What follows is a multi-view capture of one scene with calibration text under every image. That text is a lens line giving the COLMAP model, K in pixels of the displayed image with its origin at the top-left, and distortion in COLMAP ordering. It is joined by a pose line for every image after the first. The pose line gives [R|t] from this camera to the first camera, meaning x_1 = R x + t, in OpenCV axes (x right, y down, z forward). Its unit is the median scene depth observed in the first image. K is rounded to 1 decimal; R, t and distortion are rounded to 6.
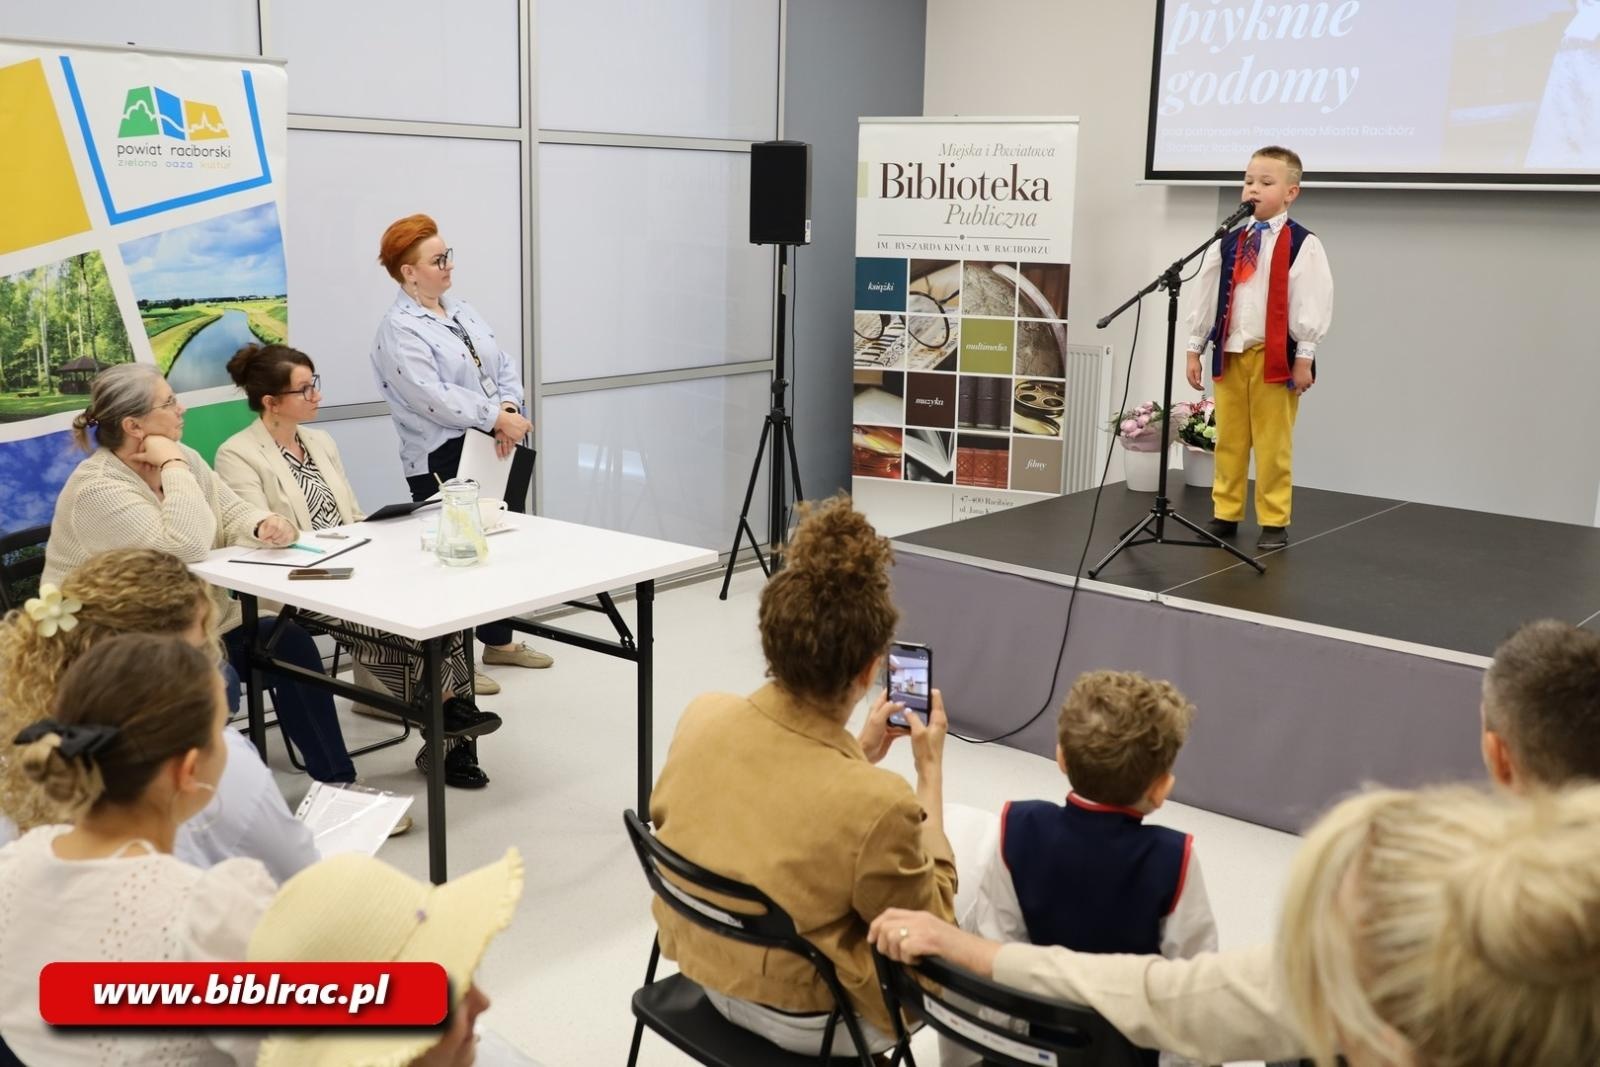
lens RADIAL K [[1609.5, 0, 789.0], [0, 1609.5, 536.4], [0, 0, 1]] dist [0.019980, 0.000000]
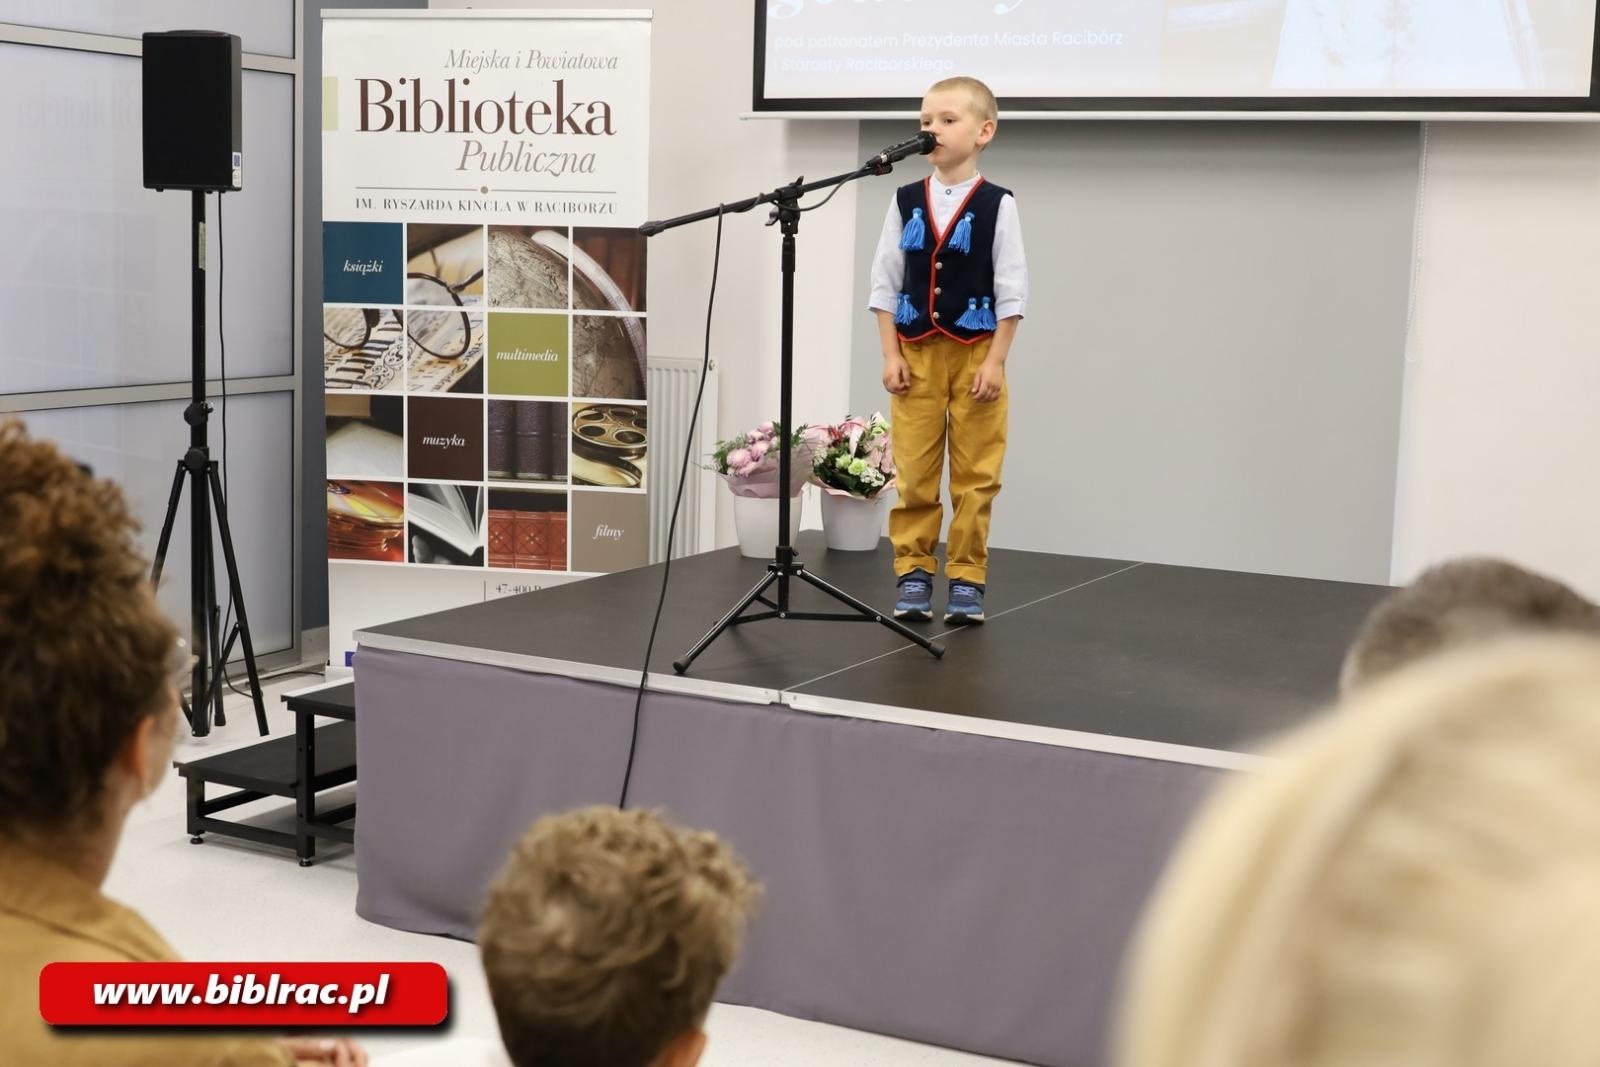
lens RADIAL K [[2216.1, 0, 796.9], [0, 2216.1, 542.9], [0, 0, 1]] dist [-0.013613, 0.000000]
pose [[0.975907, -0.023739, 0.216891, 0.032612], [0.039058, 0.997014, -0.066620, 0.023860], [-0.214662, 0.073487, 0.973920, 0.101694]]
